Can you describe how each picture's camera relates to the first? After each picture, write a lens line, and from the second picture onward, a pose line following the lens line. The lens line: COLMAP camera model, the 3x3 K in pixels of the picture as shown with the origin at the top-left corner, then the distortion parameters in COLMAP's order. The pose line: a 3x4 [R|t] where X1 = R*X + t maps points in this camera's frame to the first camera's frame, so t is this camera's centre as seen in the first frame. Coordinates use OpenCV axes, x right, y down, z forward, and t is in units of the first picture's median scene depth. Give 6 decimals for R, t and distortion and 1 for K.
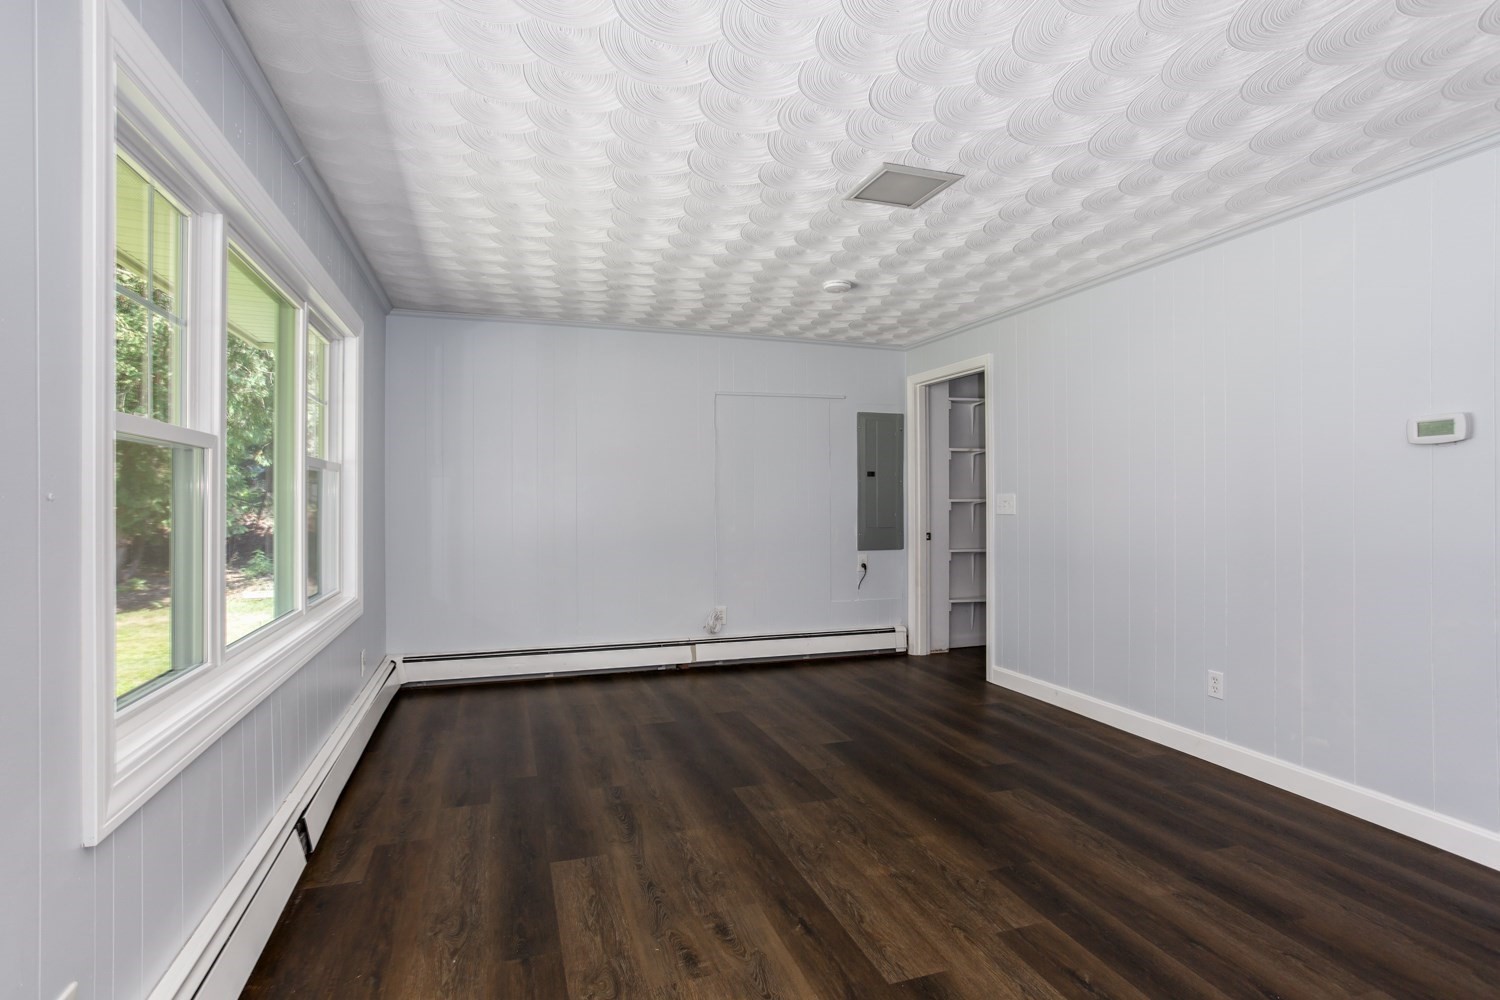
lens RADIAL K [[719.0, 0, 734.1], [0, 719.0, 497.0], [0, 0, 1]] dist [-0.050204, 0.027108]
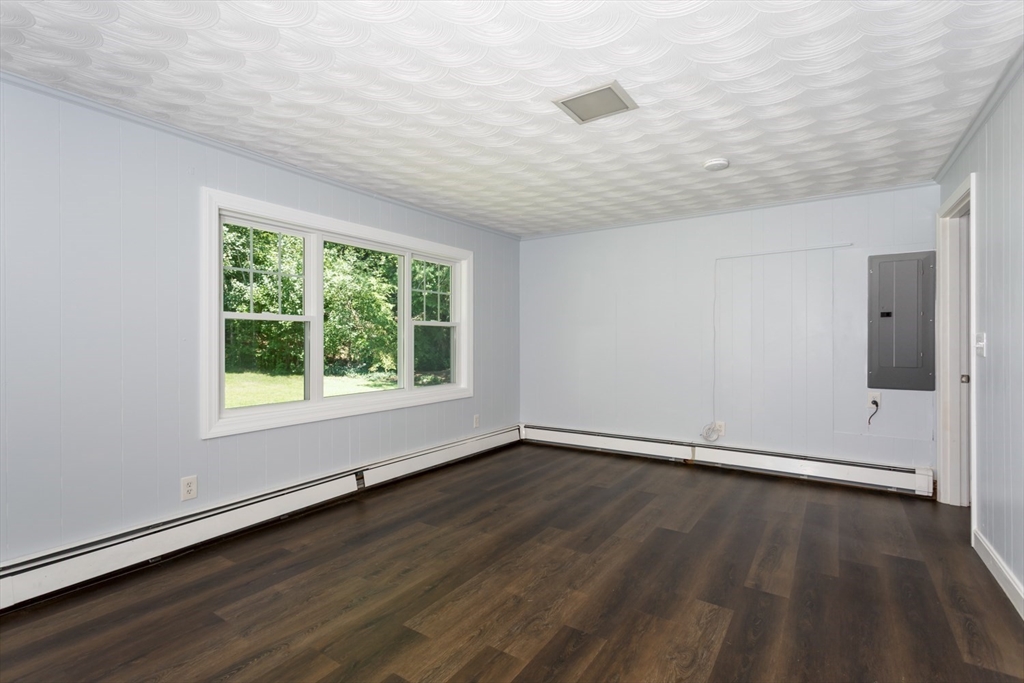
lens RADIAL K [[480.6, 0, 512.0], [0, 480.6, 341.5], [0, 0, 1]] dist [0.000872, 0.000101]
pose [[0.617762, 0.000162, -0.786365, 0.778804], [0.007143, 0.999958, 0.005818, -0.002546], [0.786333, -0.009211, 0.617734, 0.293643]]
